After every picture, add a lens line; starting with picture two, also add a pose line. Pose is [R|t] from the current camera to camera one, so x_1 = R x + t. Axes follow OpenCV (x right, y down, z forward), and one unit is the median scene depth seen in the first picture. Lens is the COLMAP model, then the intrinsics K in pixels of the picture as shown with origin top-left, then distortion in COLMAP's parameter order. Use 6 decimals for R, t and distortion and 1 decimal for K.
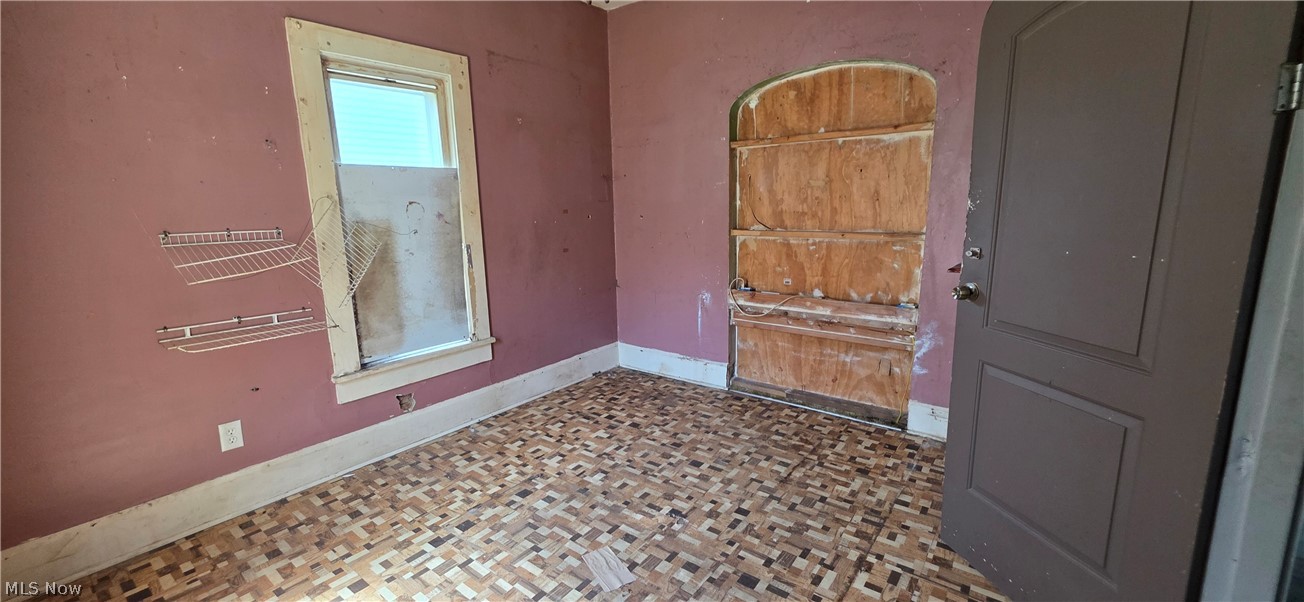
lens RADIAL K [[526.6, 0, 652.0], [0, 526.6, 301.0], [0, 0, 1]] dist [0.000224, -0.000169]
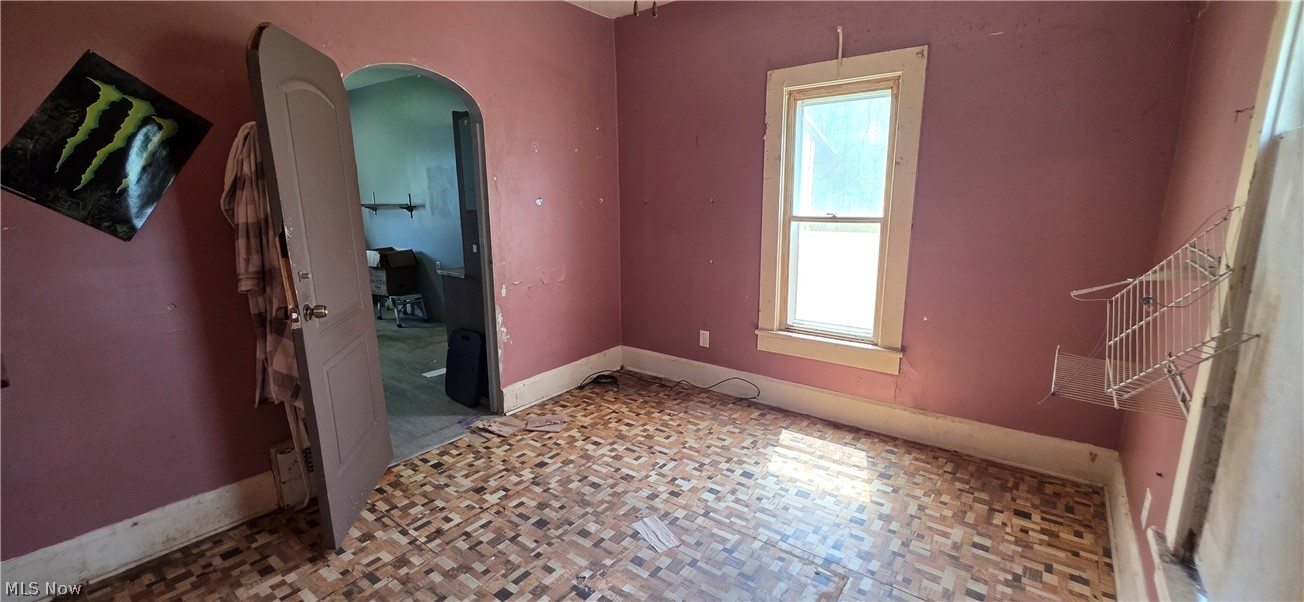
lens RADIAL K [[526.6, 0, 652.0], [0, 526.6, 301.0], [0, 0, 1]] dist [0.000224, -0.000169]
pose [[-0.999605, 0.026462, 0.009506, -0.095746], [0.028080, 0.922114, 0.385897, -0.391709], [0.001446, 0.386011, -0.922493, 1.801059]]
